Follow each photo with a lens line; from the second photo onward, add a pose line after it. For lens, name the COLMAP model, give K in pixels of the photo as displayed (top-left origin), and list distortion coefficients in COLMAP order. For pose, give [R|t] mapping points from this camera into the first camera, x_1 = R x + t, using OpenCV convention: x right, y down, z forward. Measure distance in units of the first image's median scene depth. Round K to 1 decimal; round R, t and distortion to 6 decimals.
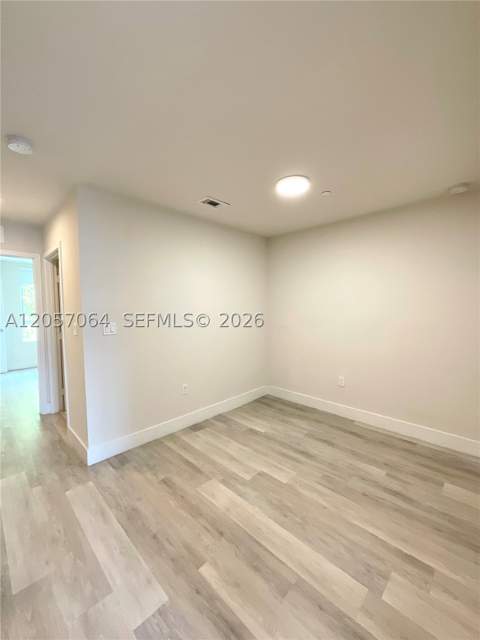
lens RADIAL K [[259.3, 0, 240.0], [0, 259.3, 320.0], [0, 0, 1]] dist [-0.000717, -0.000127]
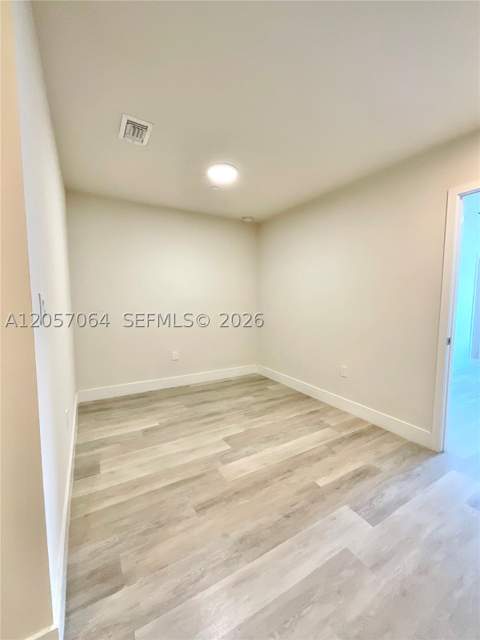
lens RADIAL K [[259.3, 0, 240.0], [0, 259.3, 320.0], [0, 0, 1]] dist [-0.000717, -0.000127]
pose [[0.253224, -0.065813, 0.965166, -0.880714], [0.041543, 0.997503, 0.057119, 0.046866], [-0.966515, 0.025632, 0.255326, 0.648718]]
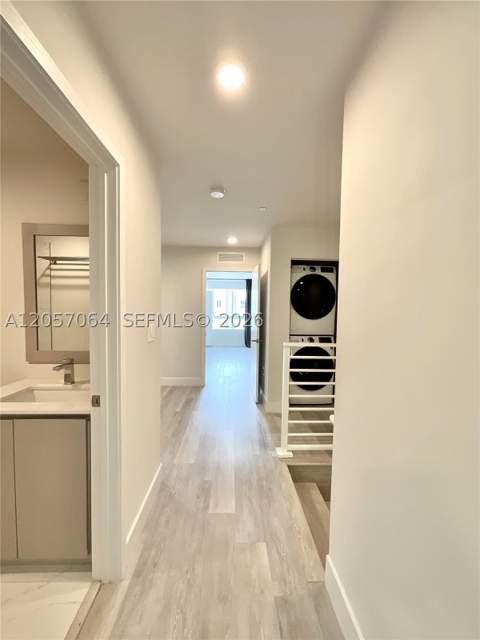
lens RADIAL K [[259.3, 0, 240.0], [0, 259.3, 320.0], [0, 0, 1]] dist [-0.000717, -0.000127]
pose [[-0.725479, -0.029374, 0.687617, -1.427302], [0.035719, 0.996135, 0.080239, -0.059306], [-0.687317, 0.082773, -0.721626, 1.457900]]
